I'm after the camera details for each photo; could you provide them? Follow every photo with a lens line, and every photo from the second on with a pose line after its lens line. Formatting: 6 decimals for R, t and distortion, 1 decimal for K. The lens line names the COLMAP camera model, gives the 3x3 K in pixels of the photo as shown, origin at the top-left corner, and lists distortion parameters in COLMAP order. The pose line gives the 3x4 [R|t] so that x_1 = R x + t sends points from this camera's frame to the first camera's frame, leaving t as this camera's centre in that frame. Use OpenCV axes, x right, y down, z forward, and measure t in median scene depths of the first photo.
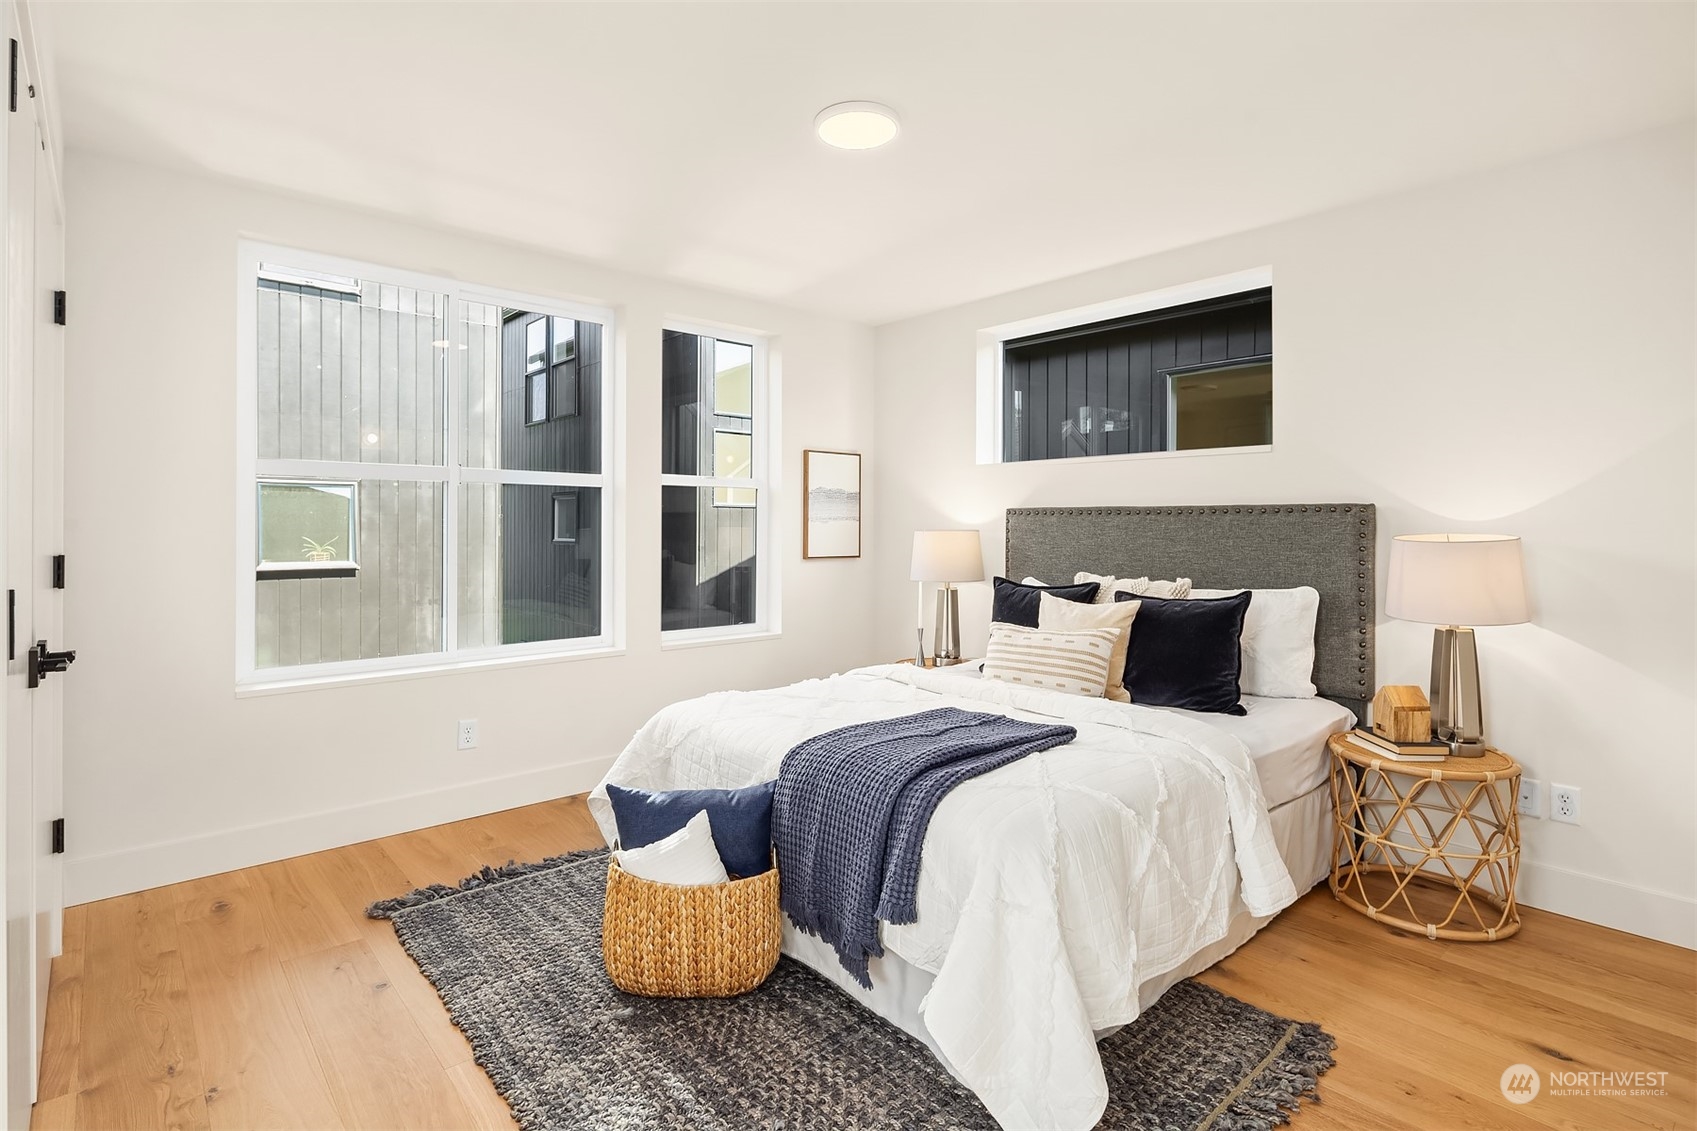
lens RADIAL K [[832.2, 0, 838.7], [0, 832.2, 529.7], [0, 0, 1]] dist [0.002204, -0.002697]
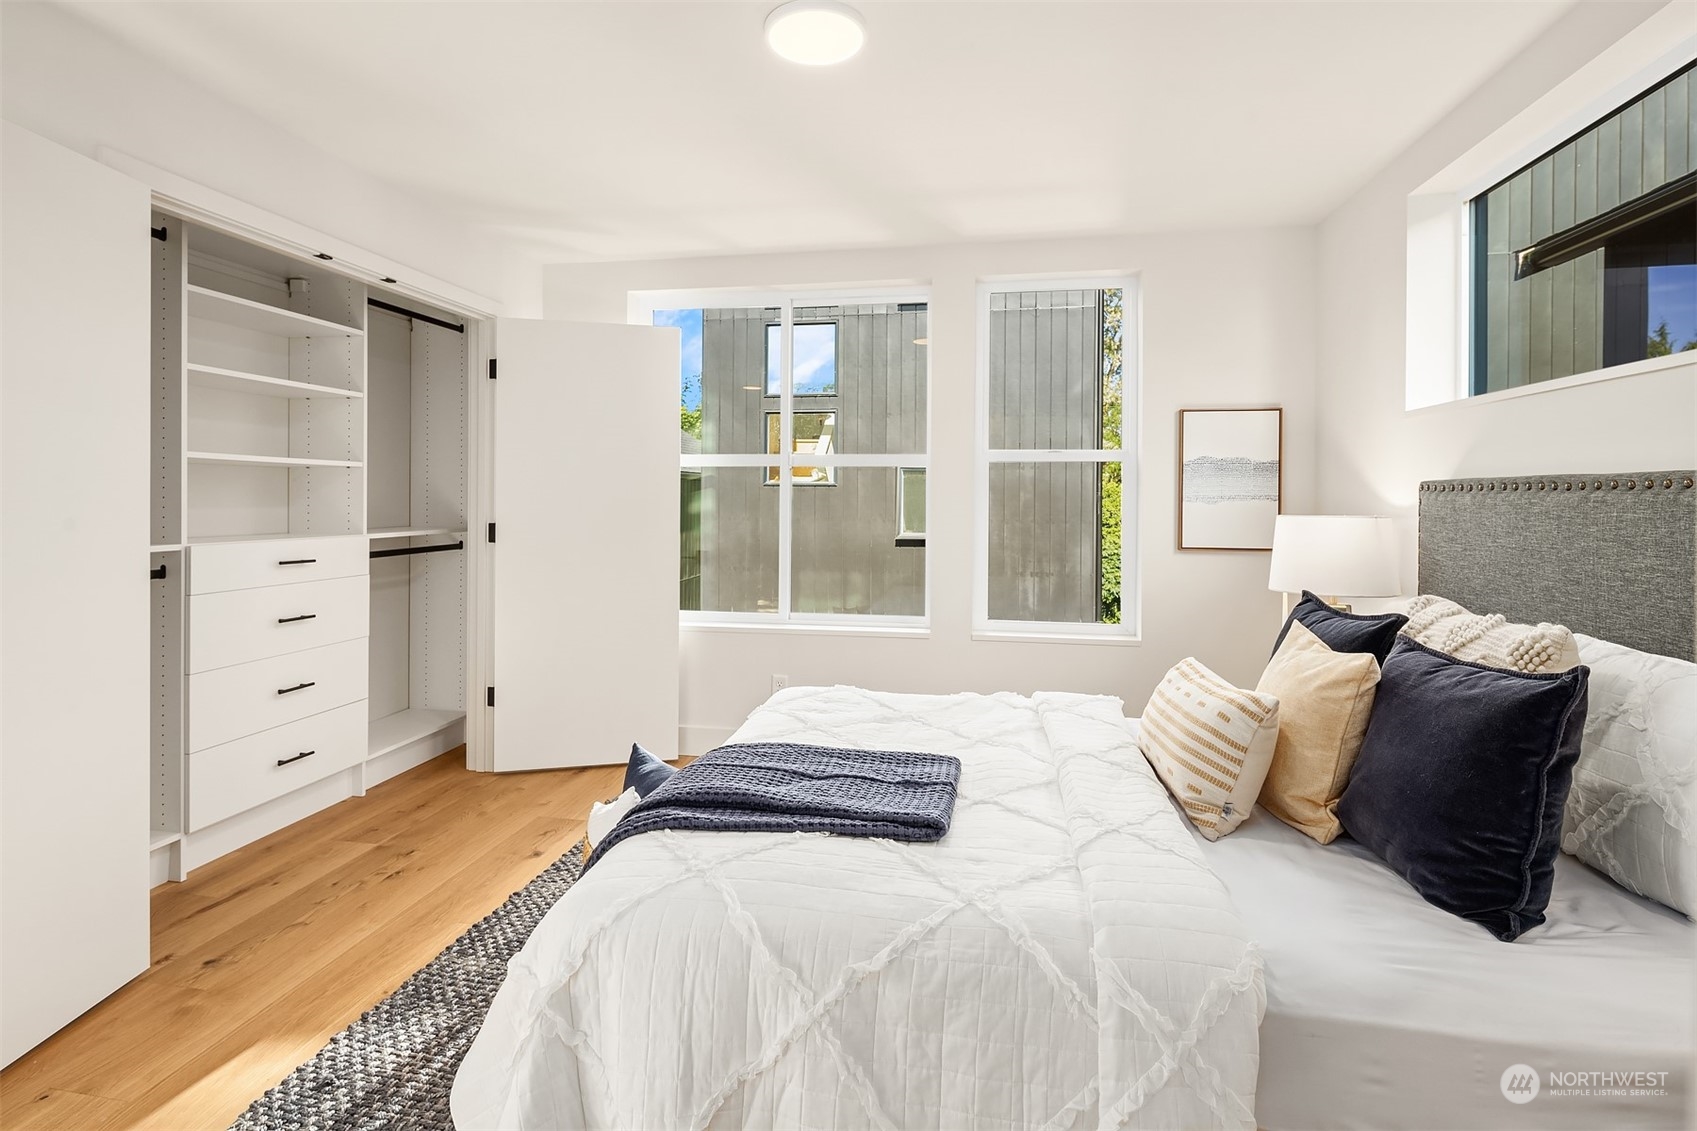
lens RADIAL K [[832.2, 0, 834.9], [0, 832.2, 501.9], [0, 0, 1]] dist [0.002204, -0.002697]
pose [[0.617515, 0.003437, -0.786552, 0.373140], [-0.007323, 0.999972, -0.001380, -0.006068], [0.786525, 0.006612, 0.617523, 0.265106]]
